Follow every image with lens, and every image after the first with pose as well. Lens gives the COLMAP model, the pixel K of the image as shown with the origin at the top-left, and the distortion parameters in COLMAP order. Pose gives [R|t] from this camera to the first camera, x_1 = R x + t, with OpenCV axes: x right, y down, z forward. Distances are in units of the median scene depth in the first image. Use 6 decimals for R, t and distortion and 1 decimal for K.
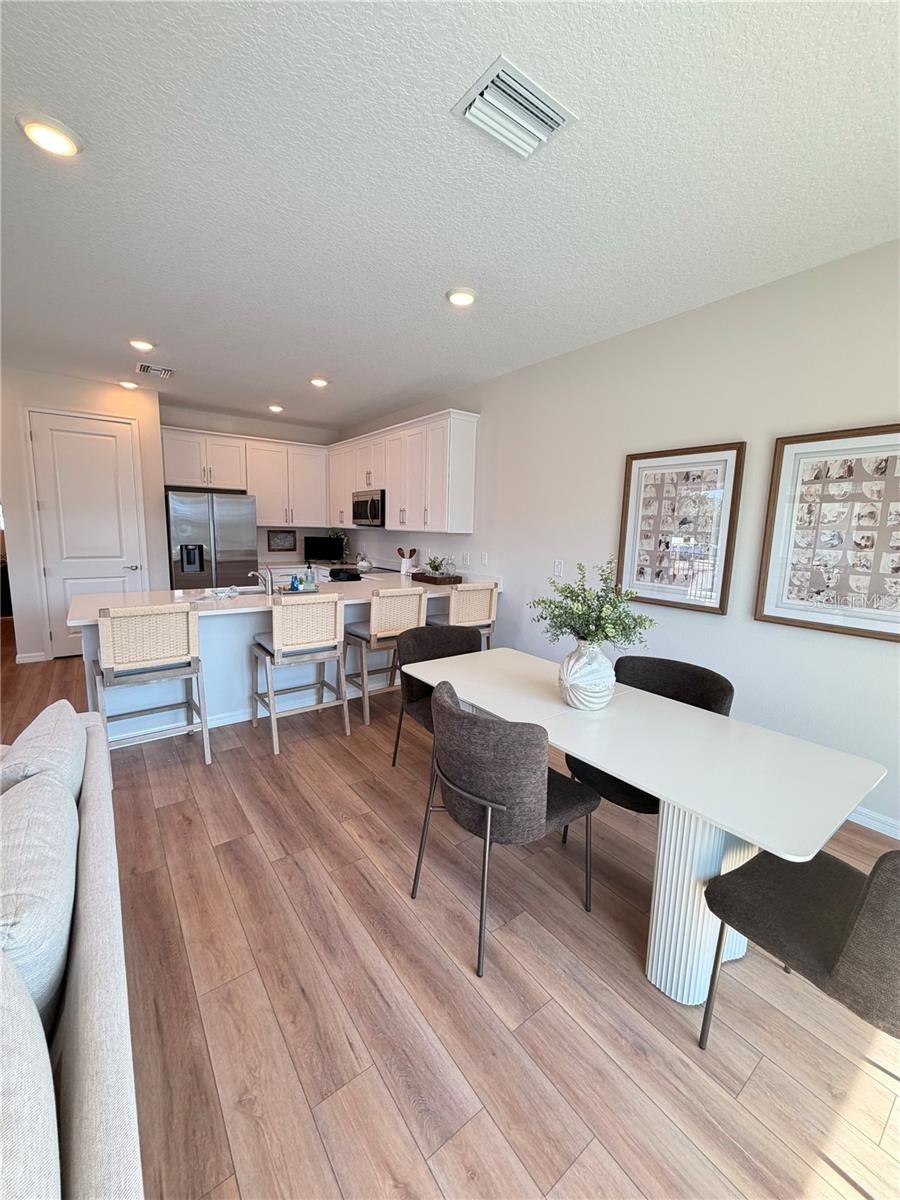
lens RADIAL K [[478.0, 0, 449.5], [0, 478.0, 597.6], [0, 0, 1]] dist [0.001491, 0.000525]
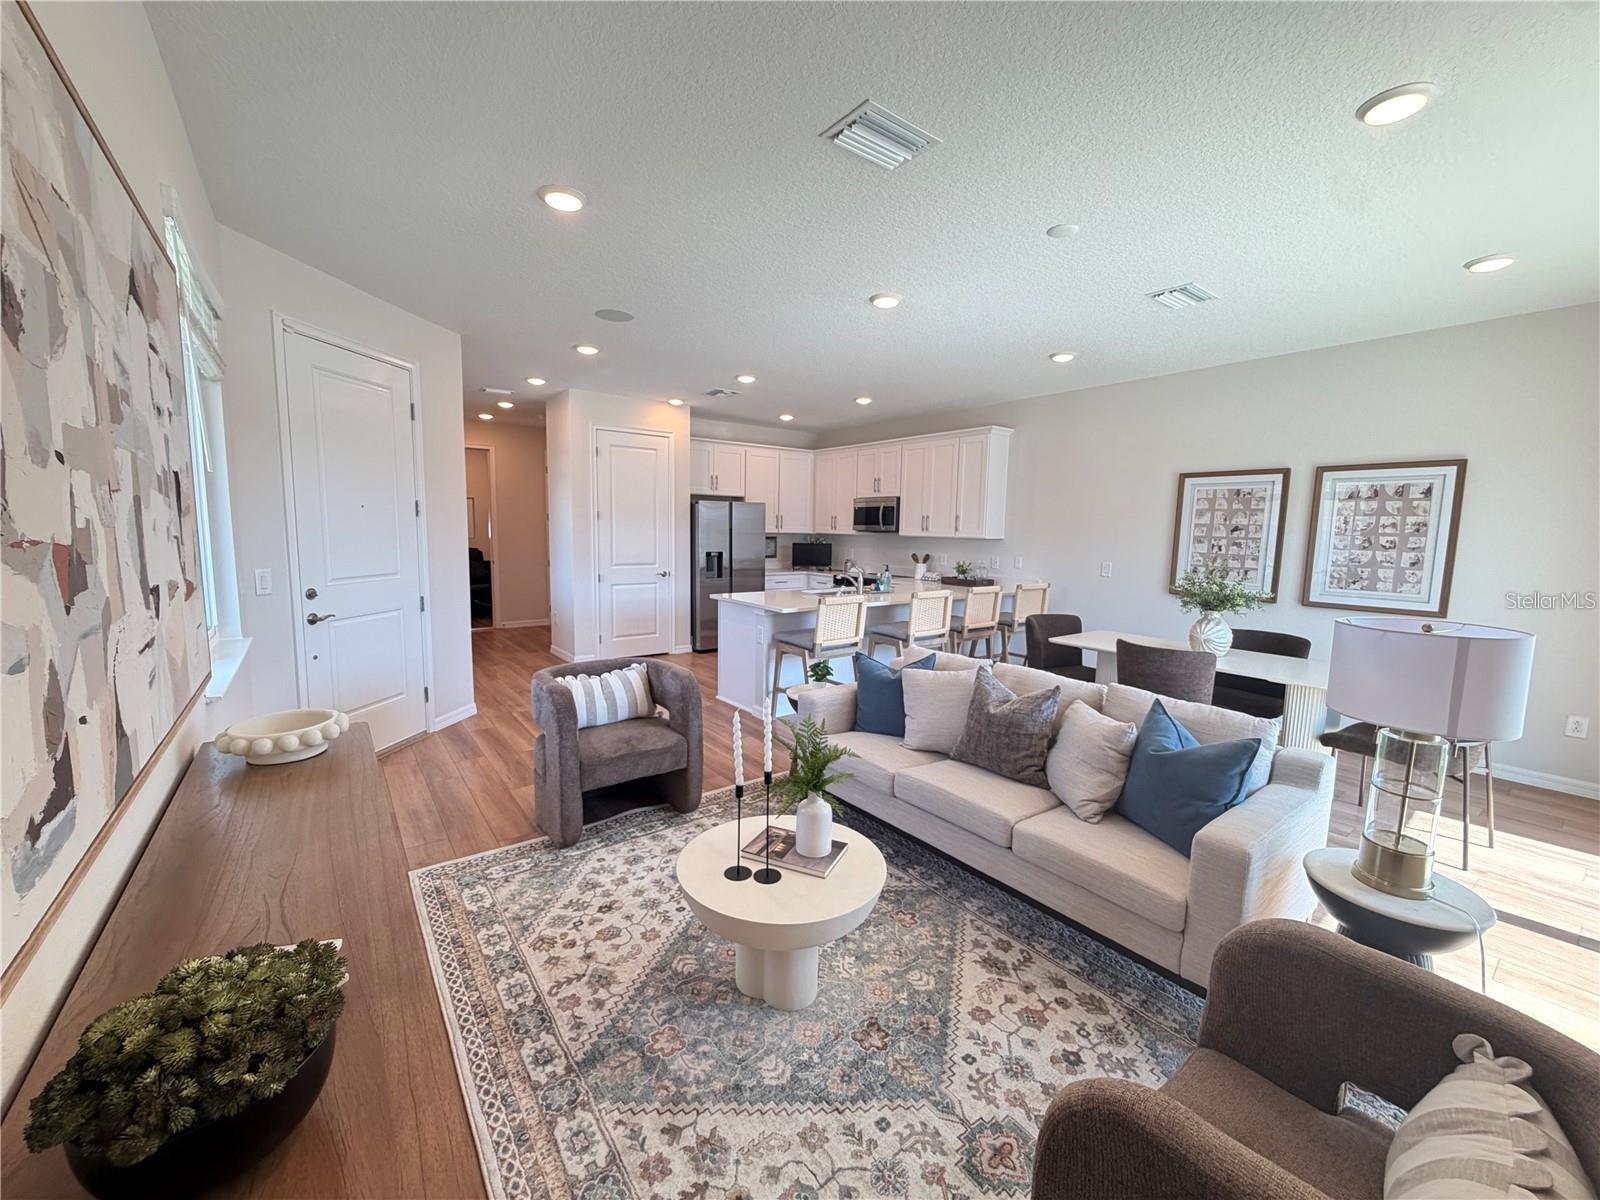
lens RADIAL K [[637.4, 0, 799.9], [0, 637.4, 600.3], [0, 0, 1]] dist [0.001491, 0.000525]
pose [[0.999966, -0.007686, 0.003042, -0.424857], [0.007783, 0.999412, -0.033389, 0.046905], [-0.002783, 0.033412, 0.999438, -0.420208]]
